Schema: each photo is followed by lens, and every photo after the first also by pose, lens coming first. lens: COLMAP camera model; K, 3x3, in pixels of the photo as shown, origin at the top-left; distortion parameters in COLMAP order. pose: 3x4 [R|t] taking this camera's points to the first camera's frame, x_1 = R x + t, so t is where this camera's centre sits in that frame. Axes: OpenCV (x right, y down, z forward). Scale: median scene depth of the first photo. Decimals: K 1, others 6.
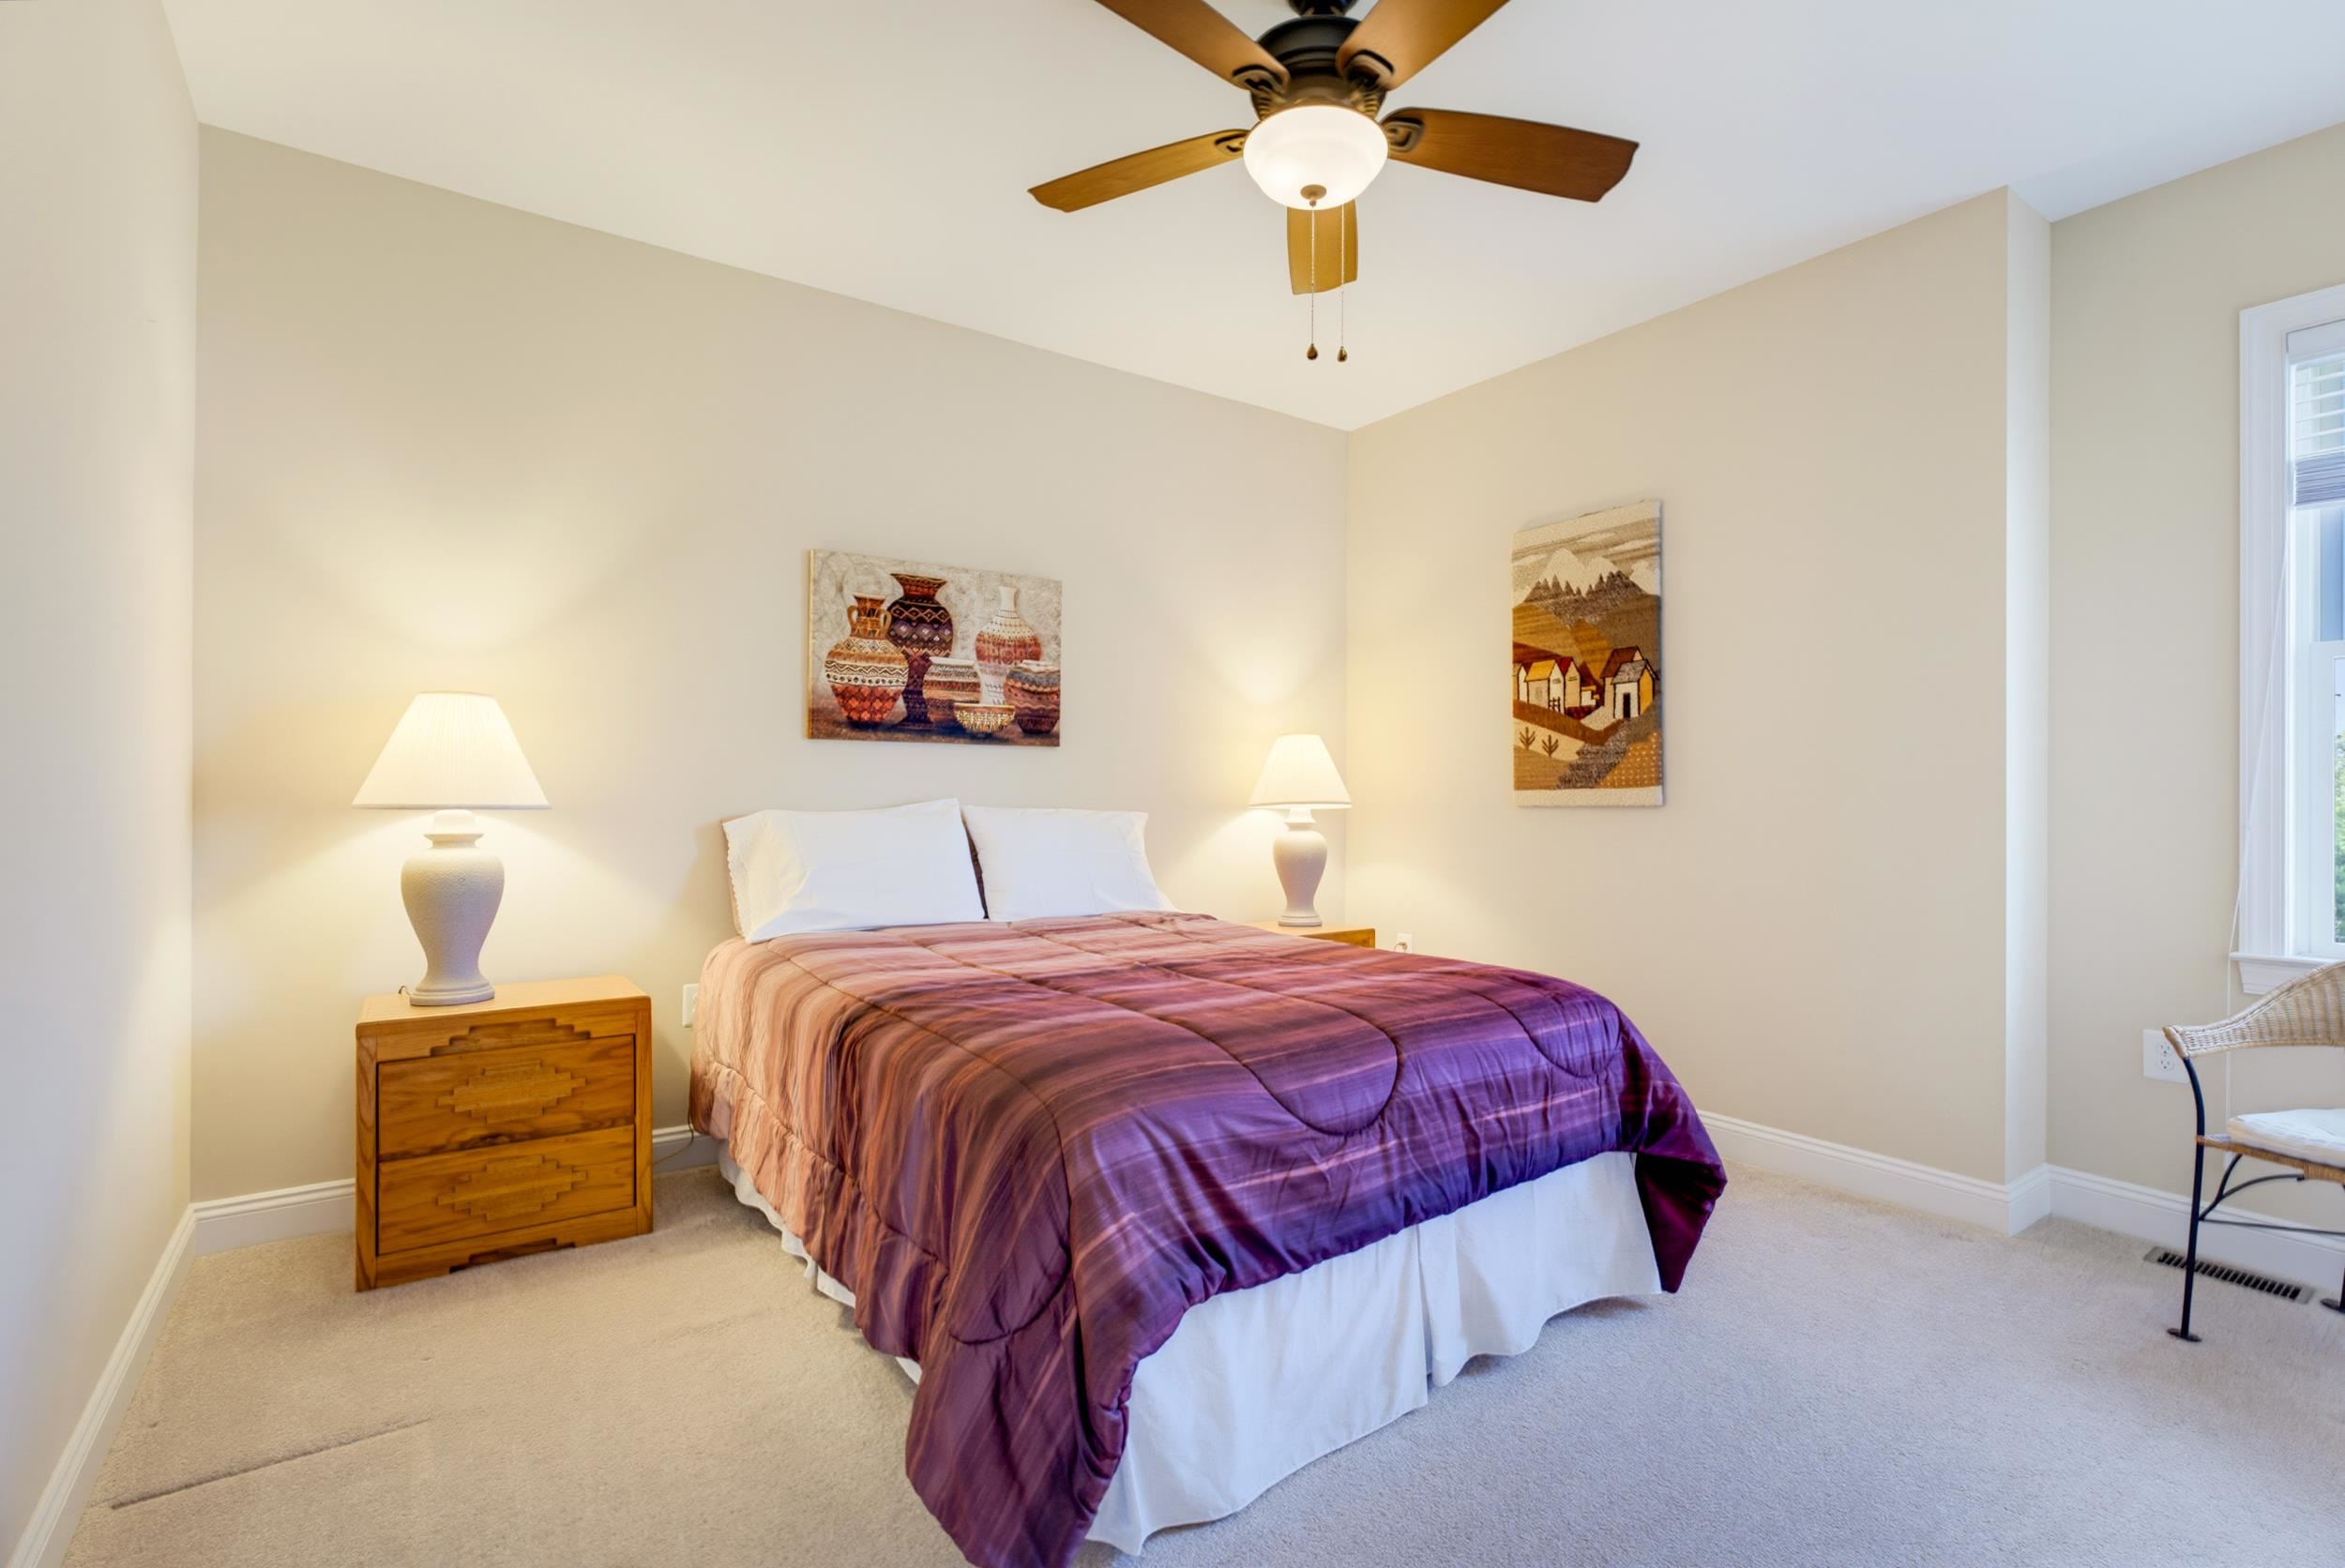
lens RADIAL K [[1079.0, 0, 1172.5], [0, 1079.0, 784.0], [0, 0, 1]] dist [-0.002156, -0.000232]
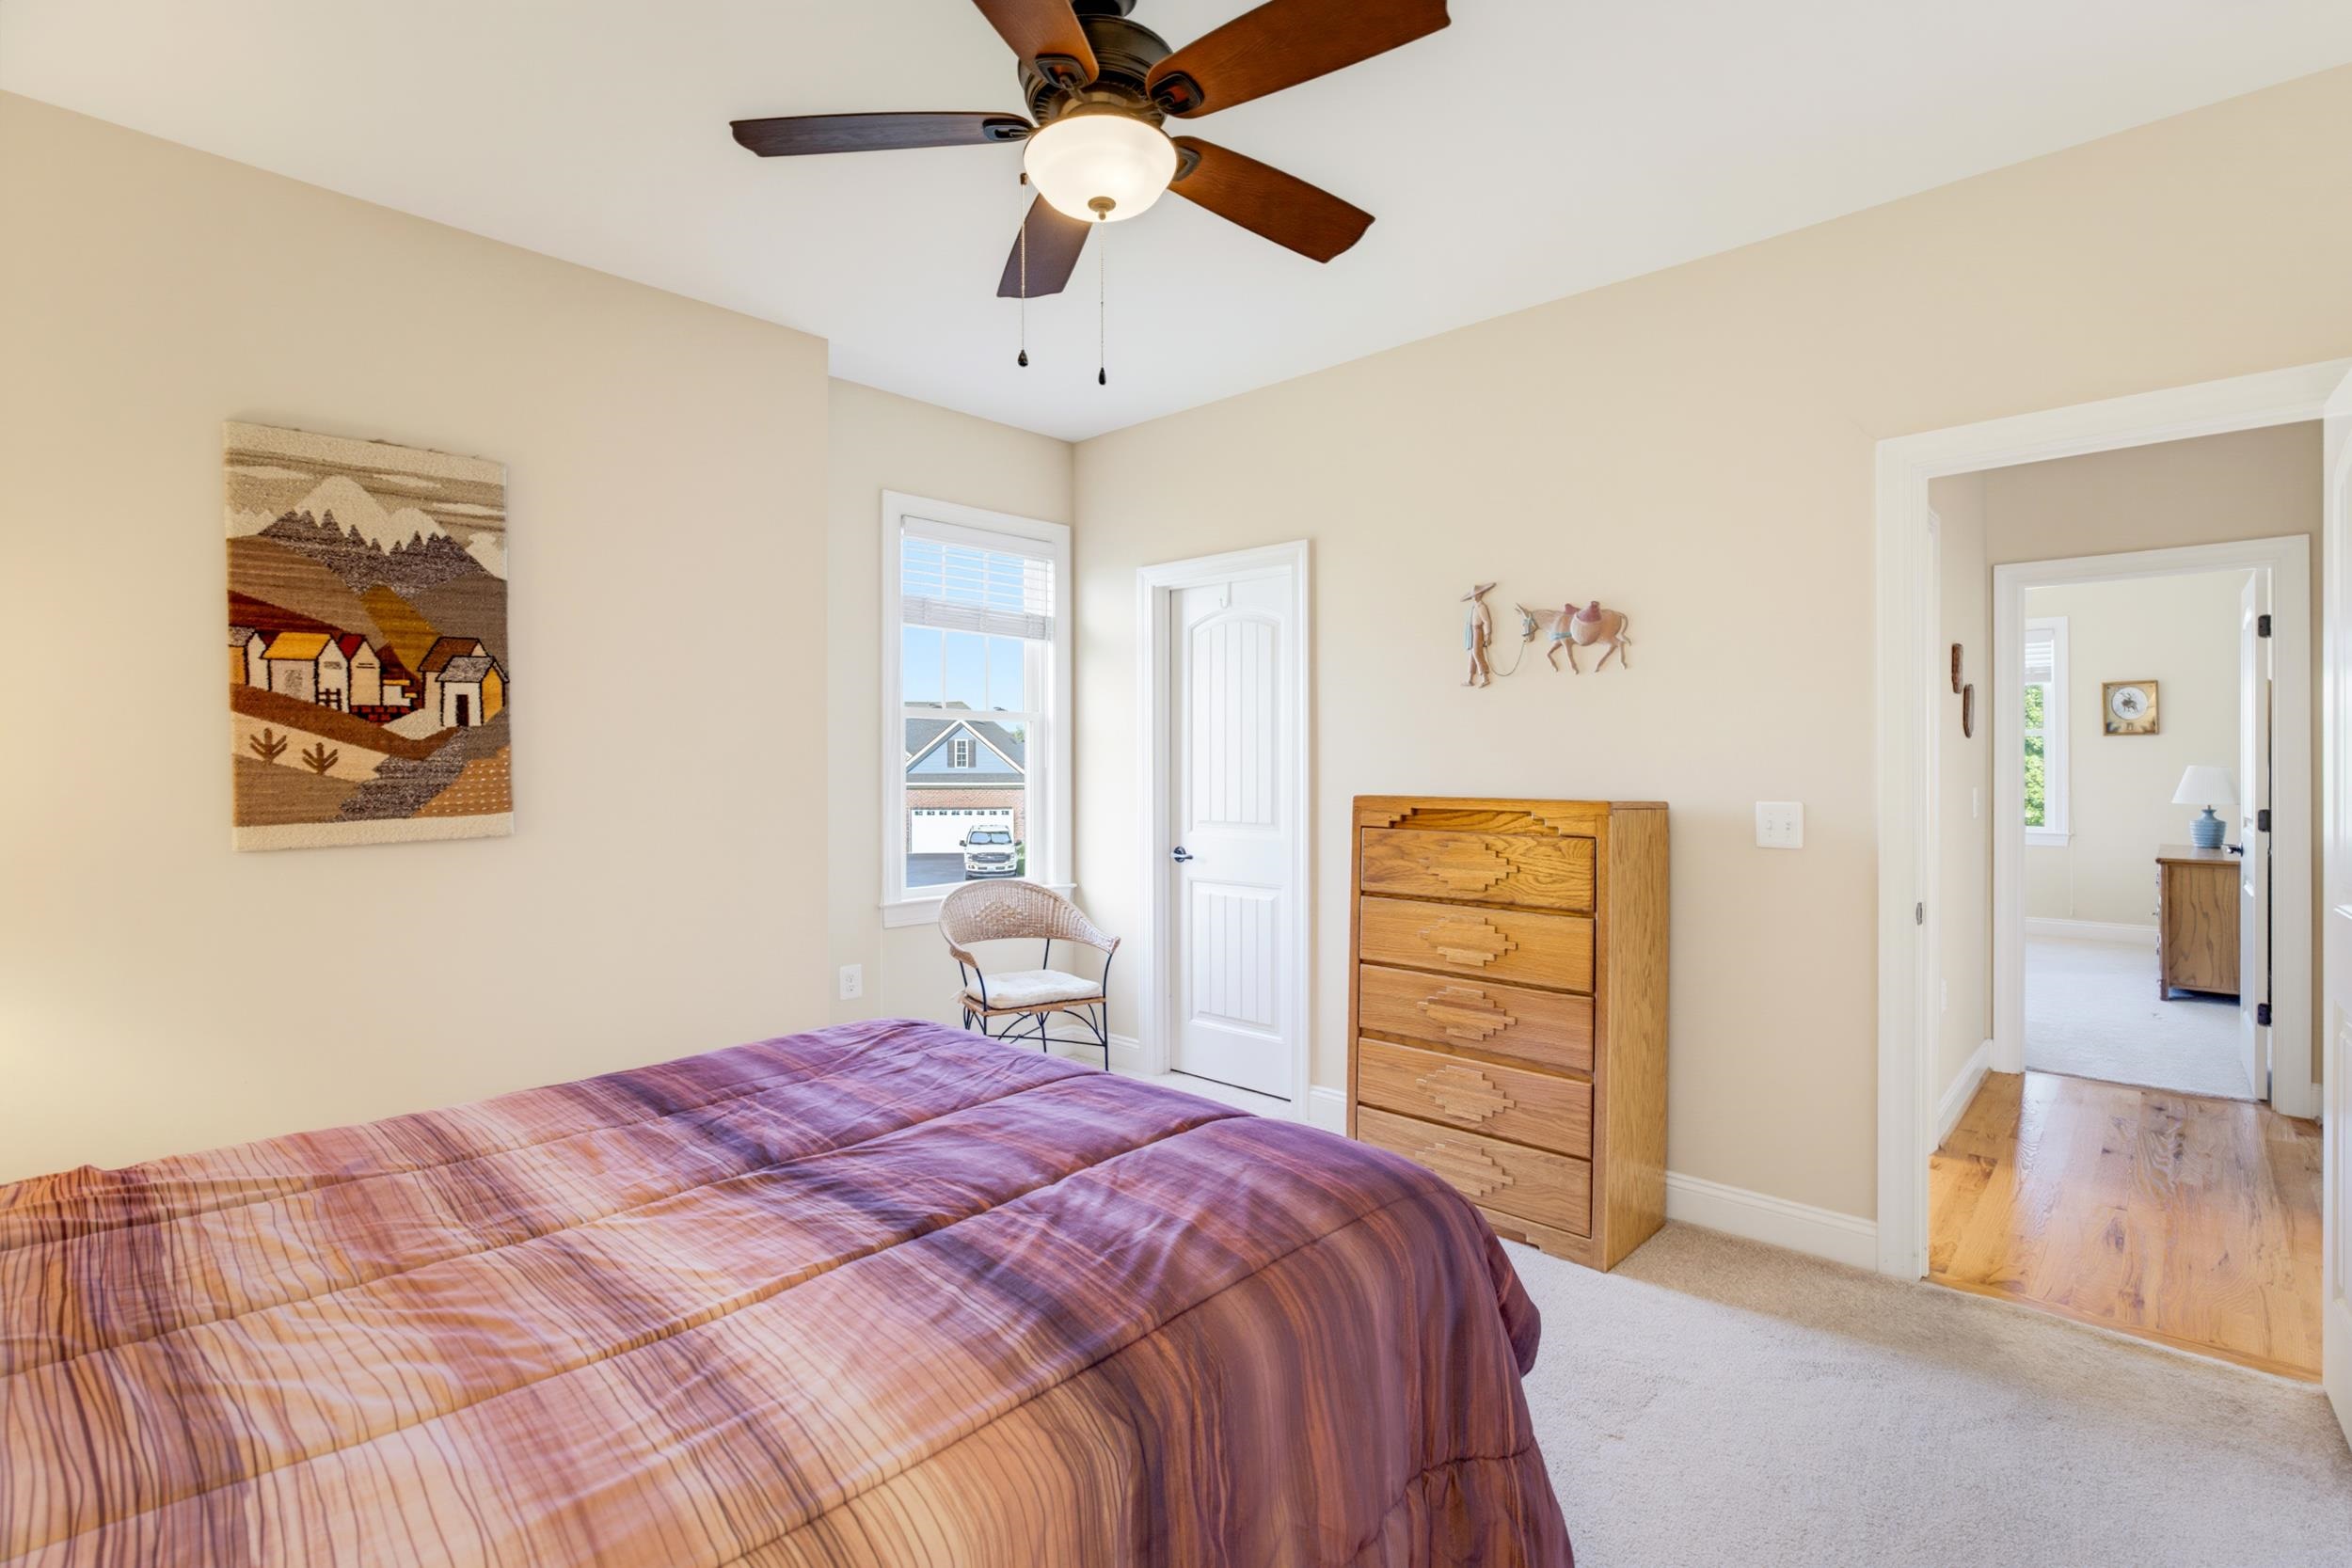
lens RADIAL K [[1082.2, 0, 1176.0], [0, 1082.2, 784.0], [0, 0, 1]] dist [-0.002156, -0.000232]
pose [[-0.180522, -0.013448, 0.983479, -0.431861], [0.006891, 0.999865, 0.014937, -0.026333], [-0.983547, 0.009473, -0.180405, 0.605756]]
